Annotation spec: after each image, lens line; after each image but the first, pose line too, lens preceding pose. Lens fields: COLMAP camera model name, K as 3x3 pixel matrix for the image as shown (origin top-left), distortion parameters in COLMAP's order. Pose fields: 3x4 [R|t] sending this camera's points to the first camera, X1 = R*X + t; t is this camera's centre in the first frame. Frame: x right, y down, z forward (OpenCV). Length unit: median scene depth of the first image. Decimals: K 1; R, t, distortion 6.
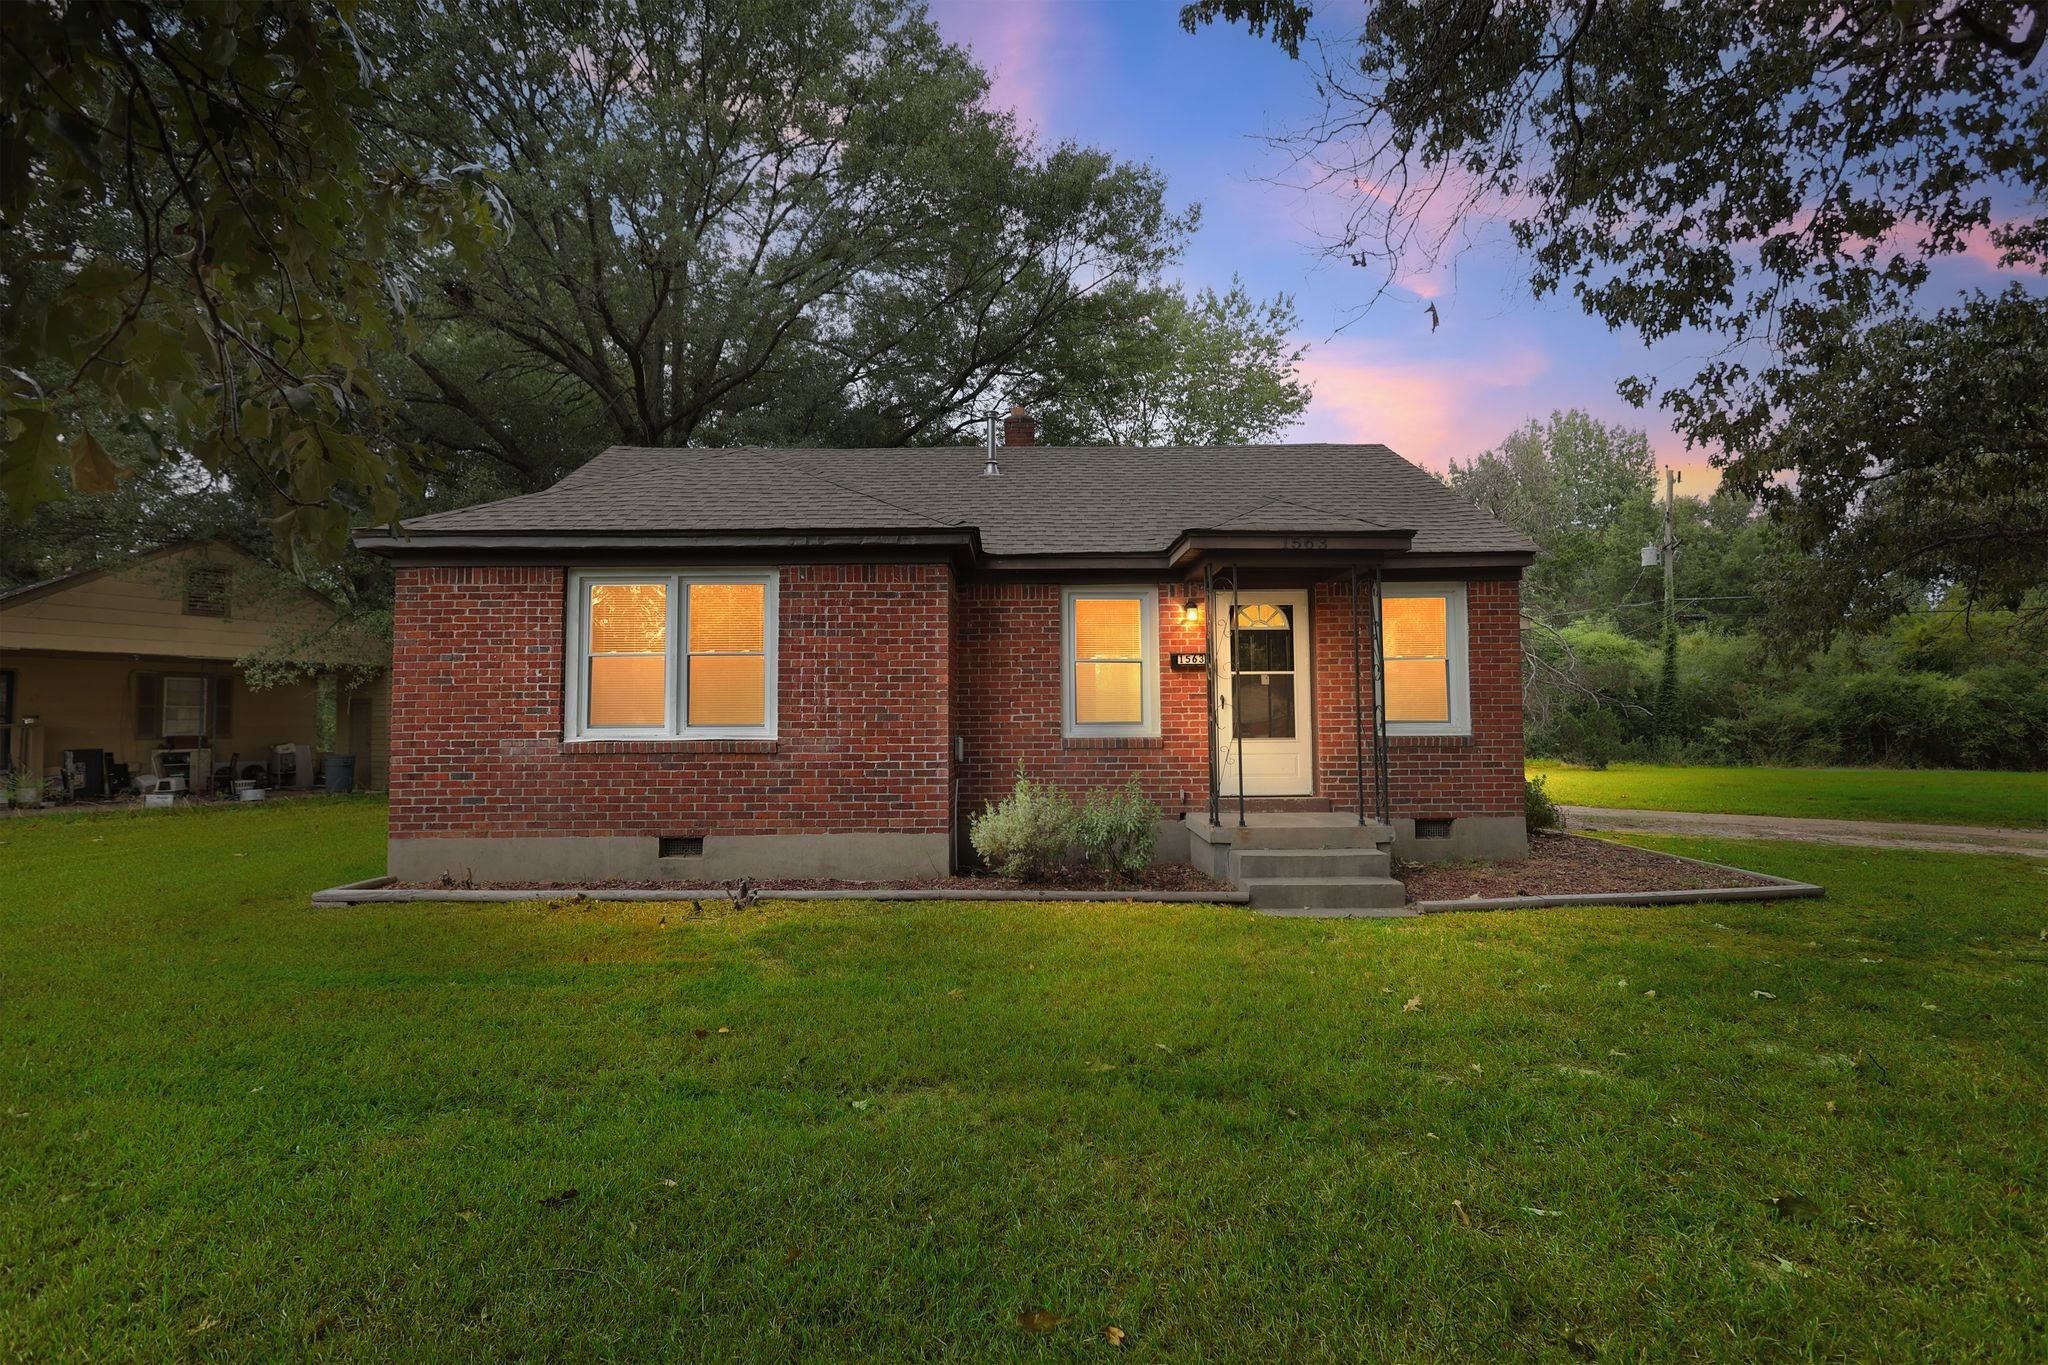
lens RADIAL K [[970.6, 0, 1038.6], [0, 970.6, 679.3], [0, 0, 1]] dist [0.004236, 0.000186]
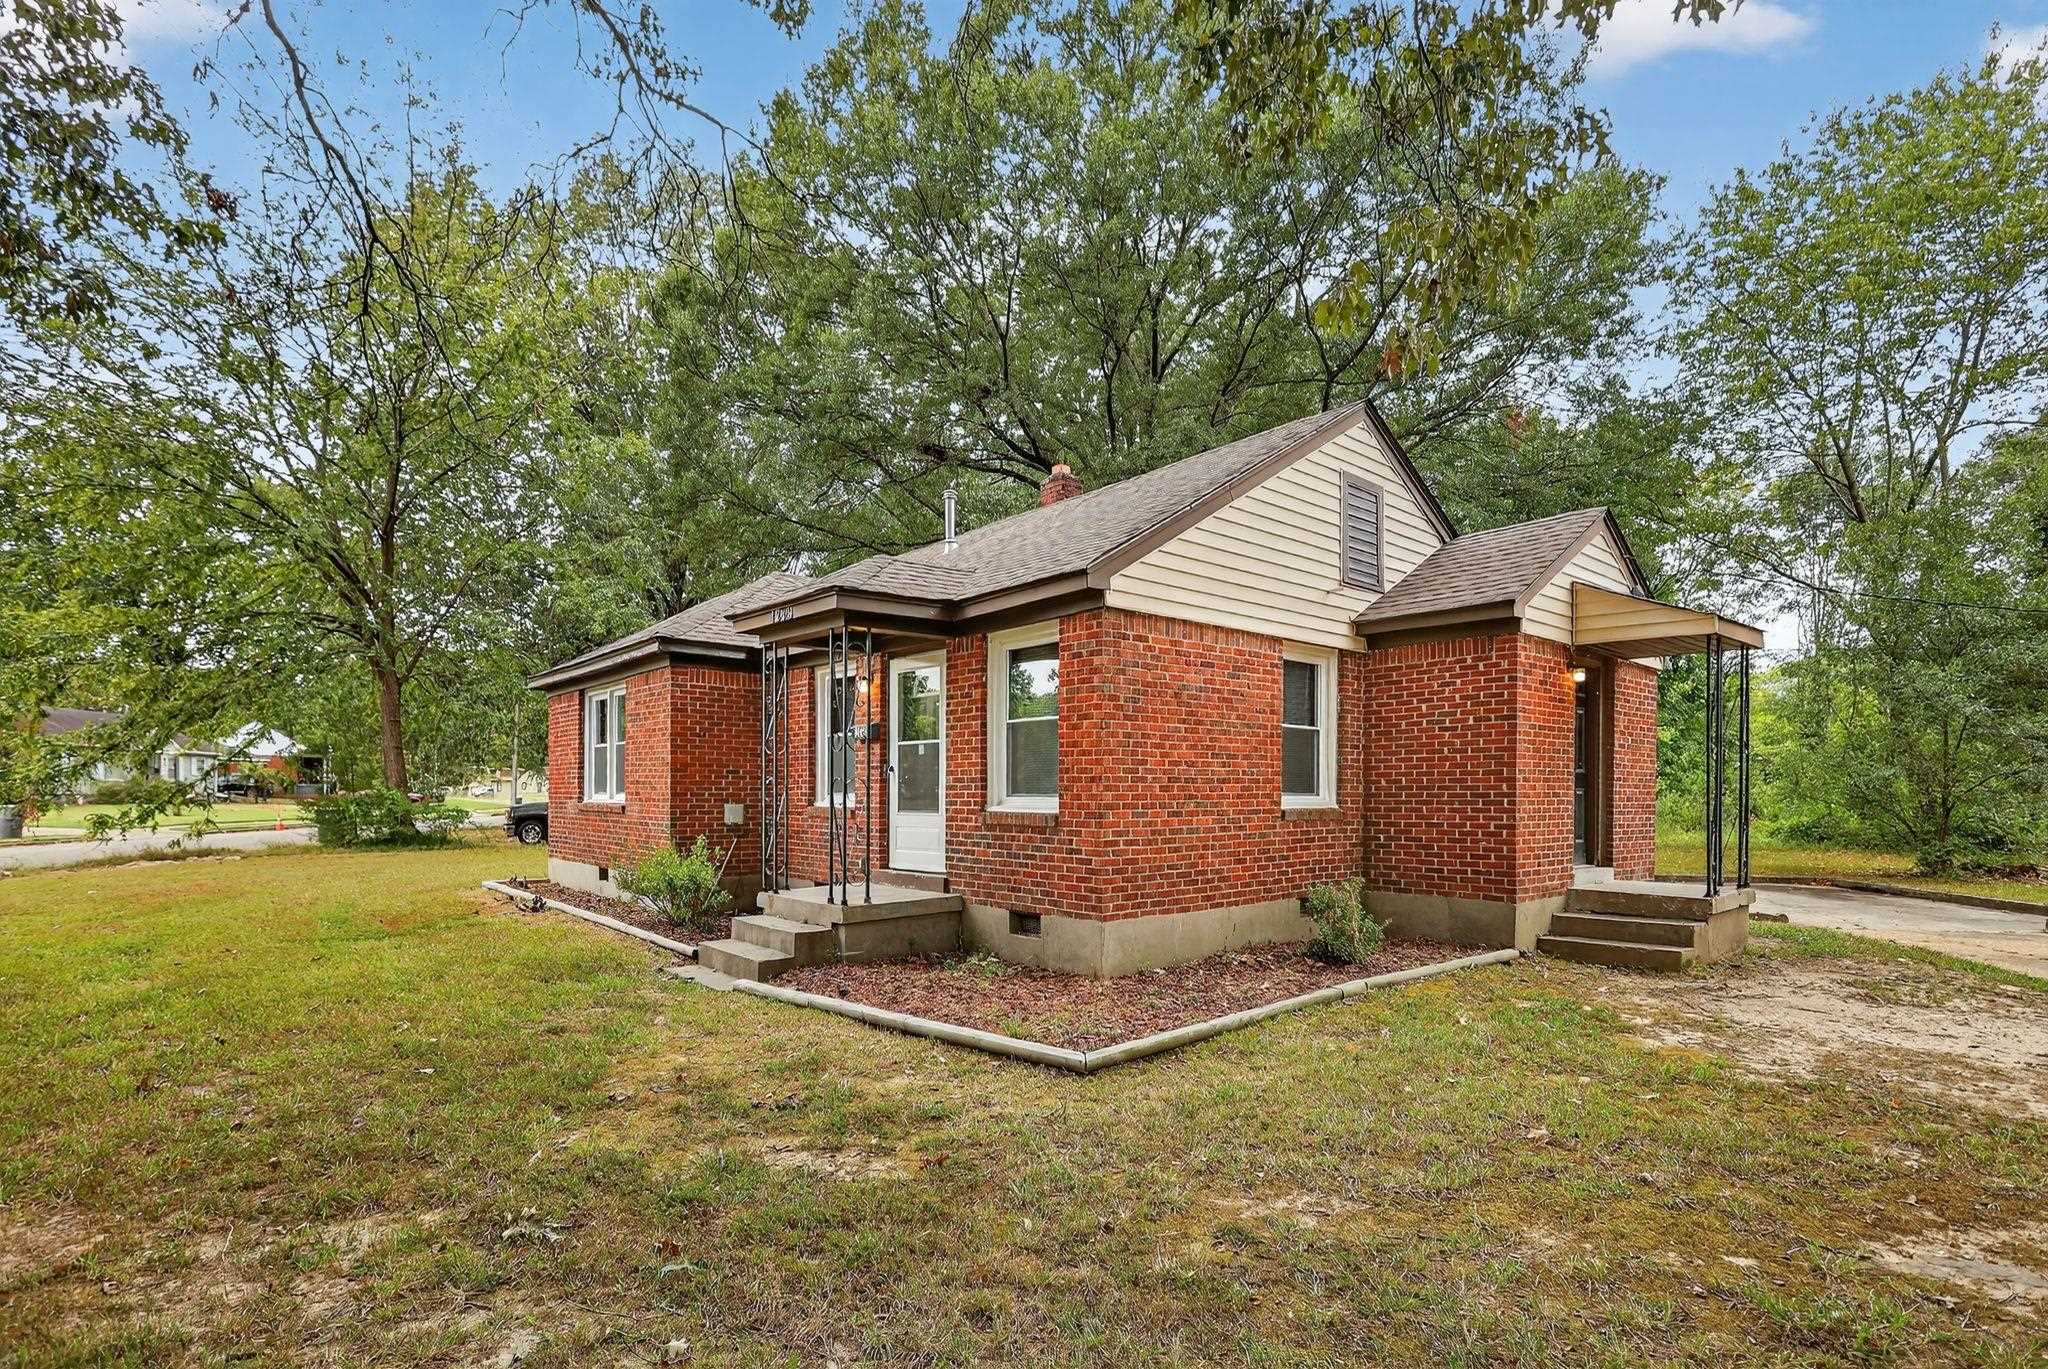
lens RADIAL K [[975.5, 0, 1000.0], [0, 975.5, 805.3], [0, 0, 1]] dist [0.004106, -0.000034]
pose [[0.625015, 0.018288, -0.780399, 0.999489], [0.034991, 0.998064, 0.051413, 0.008552], [0.779828, -0.059441, 0.623165, 0.453353]]
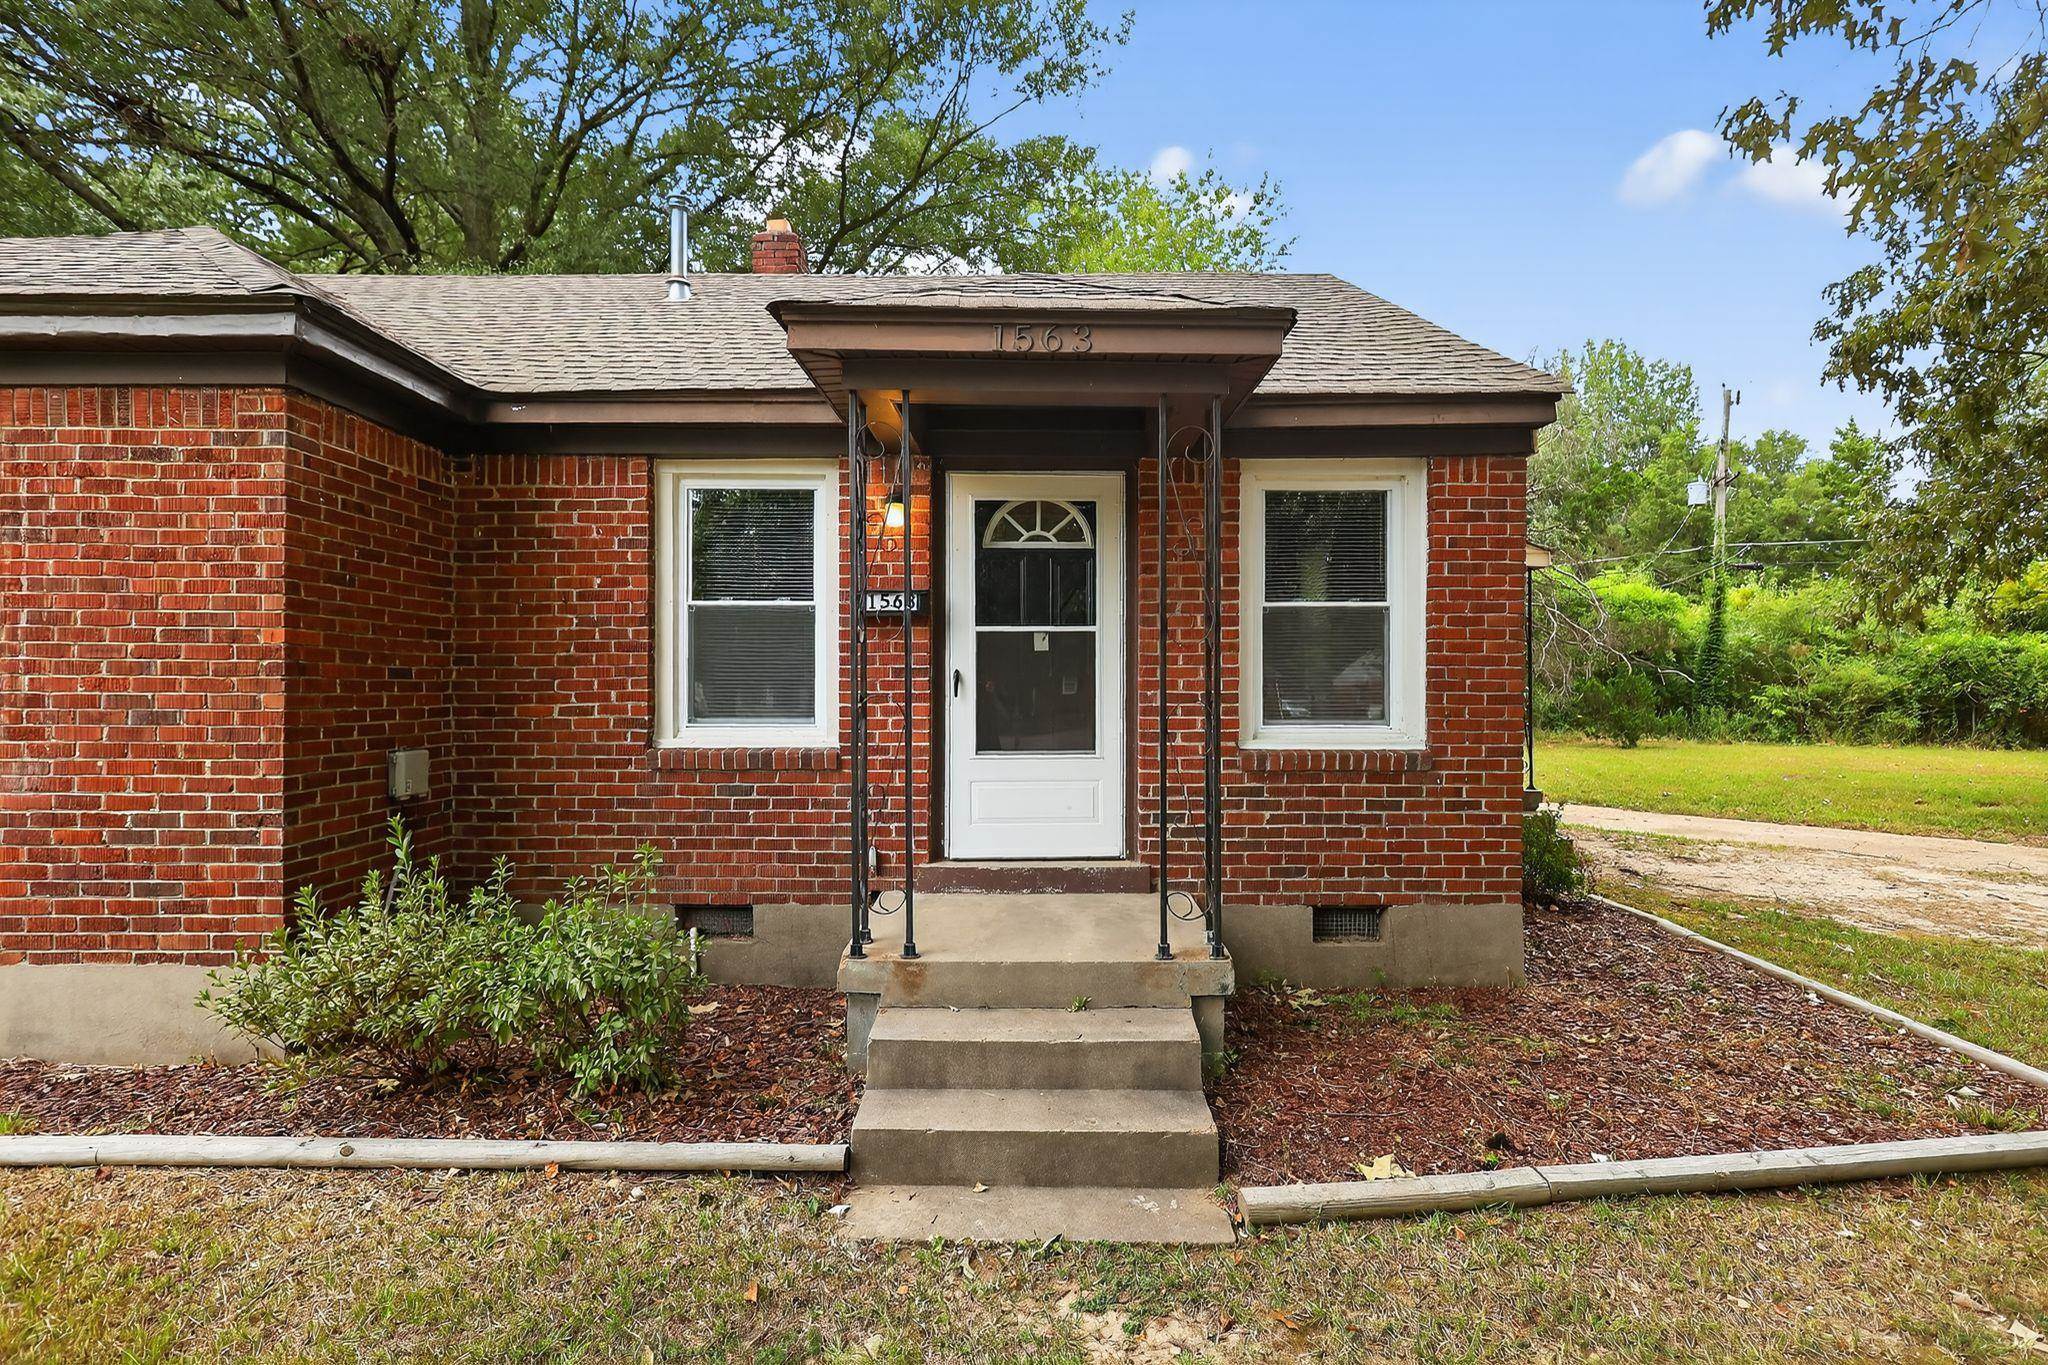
lens RADIAL K [[975.5, 0, 1040.1], [0, 975.5, 693.2], [0, 0, 1]] dist [0.004106, -0.000034]
pose [[0.999887, 0.007721, -0.012928, 0.234273], [-0.006918, 0.998112, 0.061022, -0.003765], [0.013374, -0.060925, 0.998053, 0.453514]]
